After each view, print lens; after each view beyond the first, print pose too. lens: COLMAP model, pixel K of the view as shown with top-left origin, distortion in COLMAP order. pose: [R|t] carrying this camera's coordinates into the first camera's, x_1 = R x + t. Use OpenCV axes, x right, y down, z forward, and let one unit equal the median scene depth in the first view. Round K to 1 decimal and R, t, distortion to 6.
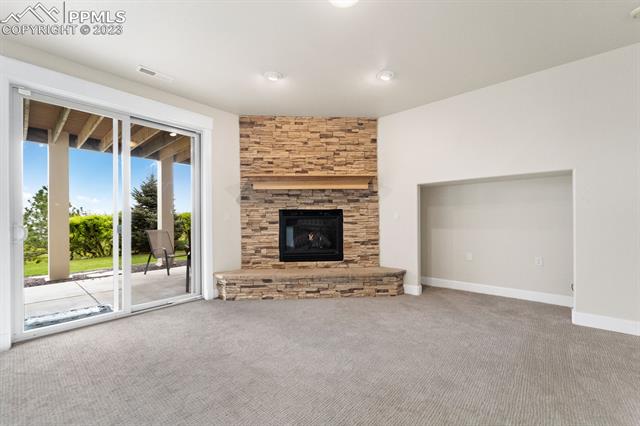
lens RADIAL K [[263.5, 0, 321.2], [0, 263.5, 216.6], [0, 0, 1]] dist [-0.000013, 0.000013]
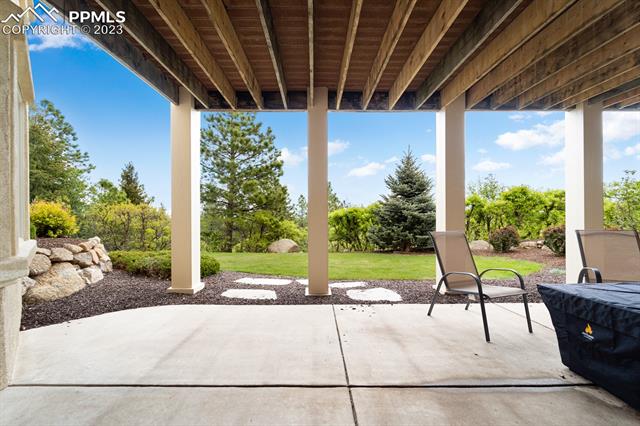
lens RADIAL K [[263.5, 0, 321.2], [0, 263.5, 216.6], [0, 0, 1]] dist [-0.000013, 0.000013]
pose [[0.674495, 0.014484, -0.738137, -0.612218], [0.004969, 0.999696, 0.024157, 0.010322], [0.738263, -0.019961, 0.674218, 0.698547]]
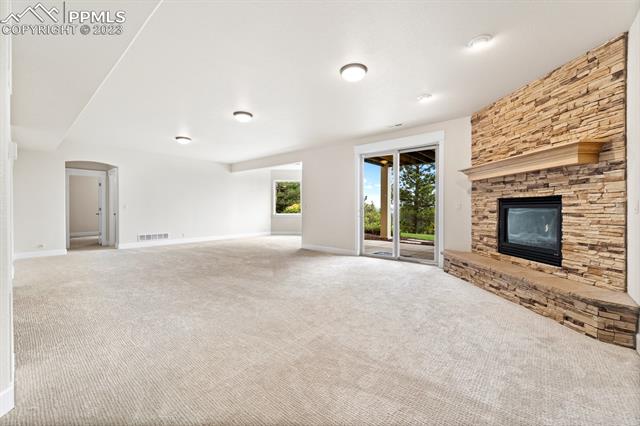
lens RADIAL K [[260.8, 0, 321.3], [0, 260.8, 208.8], [0, 0, 1]] dist [-0.000035, 0.000004]
pose [[0.016204, 0.010492, -0.999814, 0.781203], [0.006528, 0.999923, 0.010599, -0.002690], [0.999847, -0.006698, 0.016134, 0.339668]]
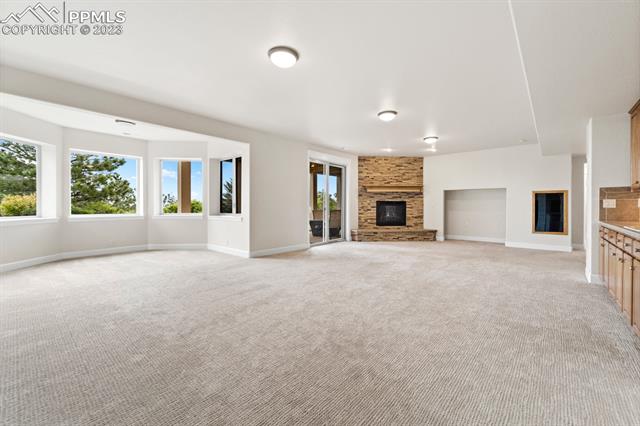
lens RADIAL K [[260.8, 0, 321.3], [0, 260.8, 208.8], [0, 0, 1]] dist [-0.000035, 0.000004]
pose [[0.999891, 0.010915, -0.009902, -0.573303], [-0.010751, 0.999807, 0.016454, 0.006392], [0.010080, -0.016346, 0.999816, -1.078816]]
